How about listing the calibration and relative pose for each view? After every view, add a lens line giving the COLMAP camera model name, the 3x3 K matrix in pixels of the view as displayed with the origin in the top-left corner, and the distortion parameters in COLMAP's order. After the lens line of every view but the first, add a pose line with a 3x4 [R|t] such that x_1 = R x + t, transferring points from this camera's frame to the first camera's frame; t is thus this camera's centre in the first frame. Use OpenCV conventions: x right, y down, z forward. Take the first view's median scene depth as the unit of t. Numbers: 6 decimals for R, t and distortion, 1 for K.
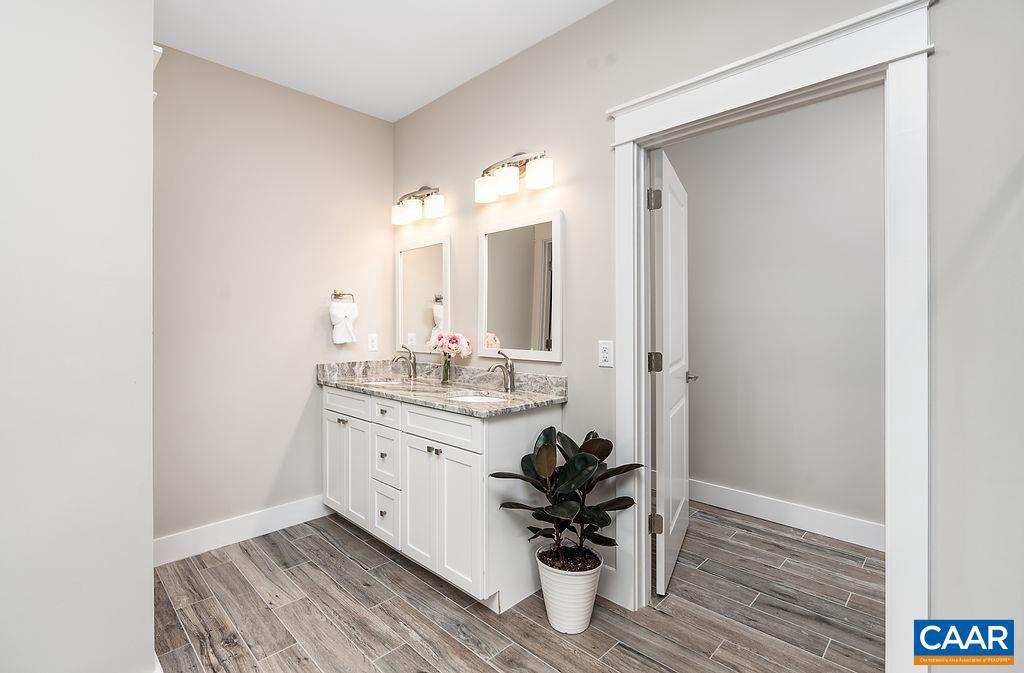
lens RADIAL K [[492.1, 0, 512.9], [0, 492.1, 331.2], [0, 0, 1]] dist [0.000689, 0.001025]
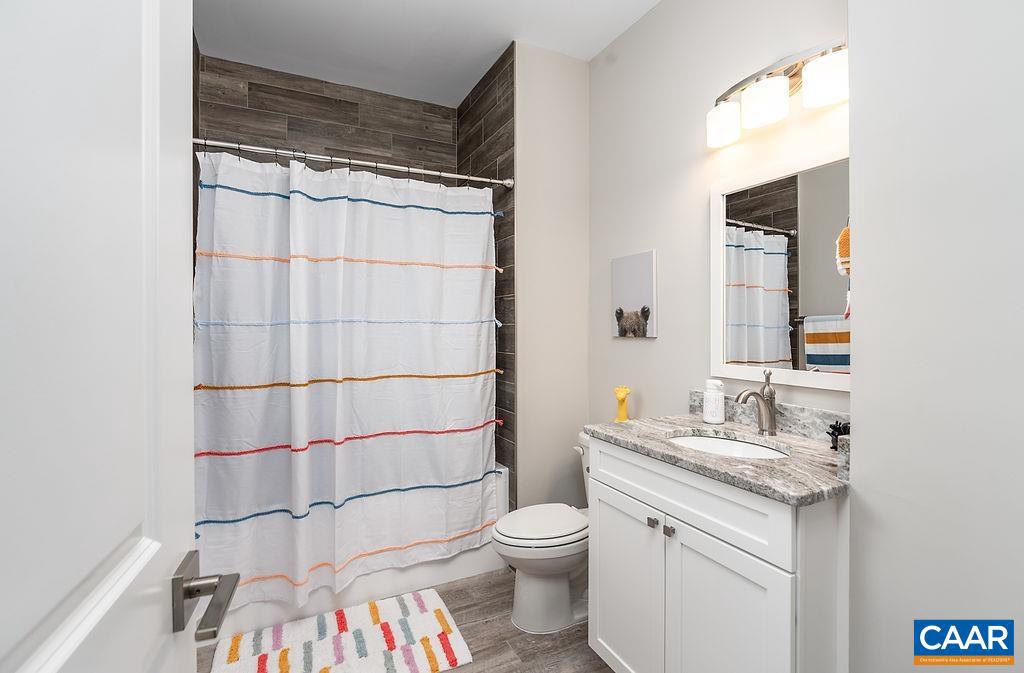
lens RADIAL K [[501.6, 0, 507.6], [0, 501.6, 332.0], [0, 0, 1]] dist [0.002127, 0.001821]
pose [[0.961241, -0.000653, -0.275710, -0.155818], [-0.005882, 0.999721, -0.022874, 0.008664], [0.275648, 0.023609, 0.960969, 0.296499]]
